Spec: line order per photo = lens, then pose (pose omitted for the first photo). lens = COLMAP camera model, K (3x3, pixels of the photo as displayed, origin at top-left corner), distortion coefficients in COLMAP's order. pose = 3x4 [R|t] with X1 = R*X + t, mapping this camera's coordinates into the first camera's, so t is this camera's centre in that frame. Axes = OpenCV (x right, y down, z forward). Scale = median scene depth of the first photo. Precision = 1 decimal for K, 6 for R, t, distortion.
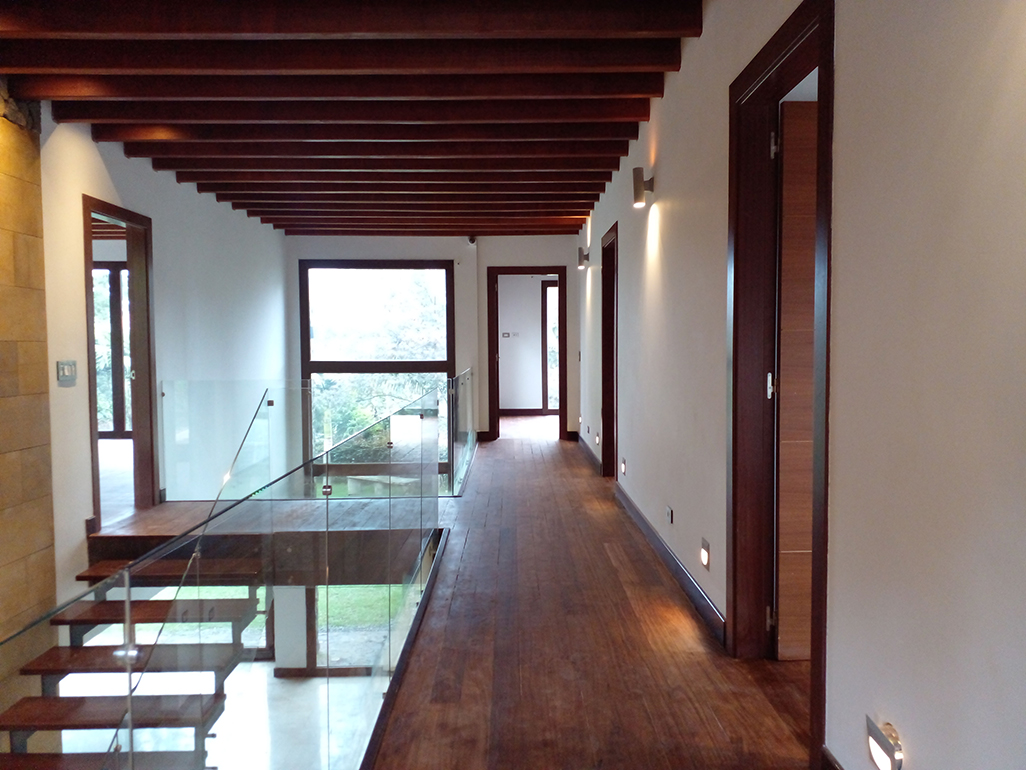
lens RADIAL K [[829.4, 0, 513.0], [0, 829.4, 385.0], [0, 0, 1]] dist [0.063621, -0.098827]
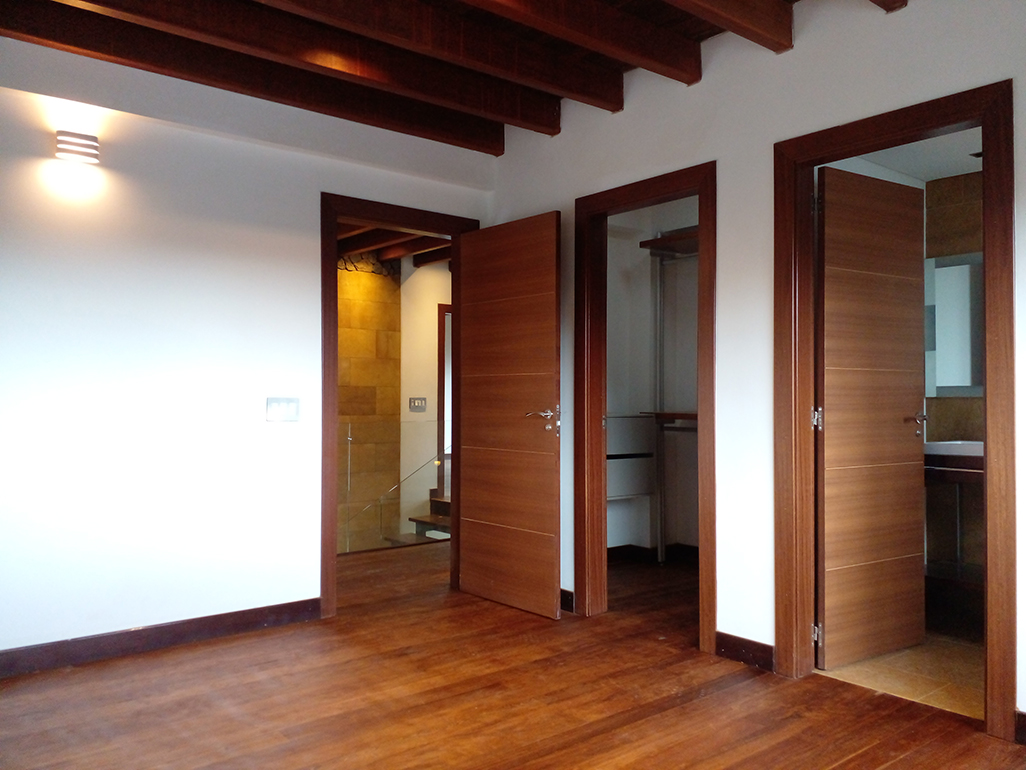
lens RADIAL K [[829.4, 0, 513.0], [0, 829.4, 385.0], [0, 0, 1]] dist [0.063621, -0.098827]
pose [[0.629183, 0.005565, -0.777238, 1.043172], [-0.050413, 0.998161, -0.033664, -0.006585], [0.775621, 0.060364, 0.628306, 0.036696]]
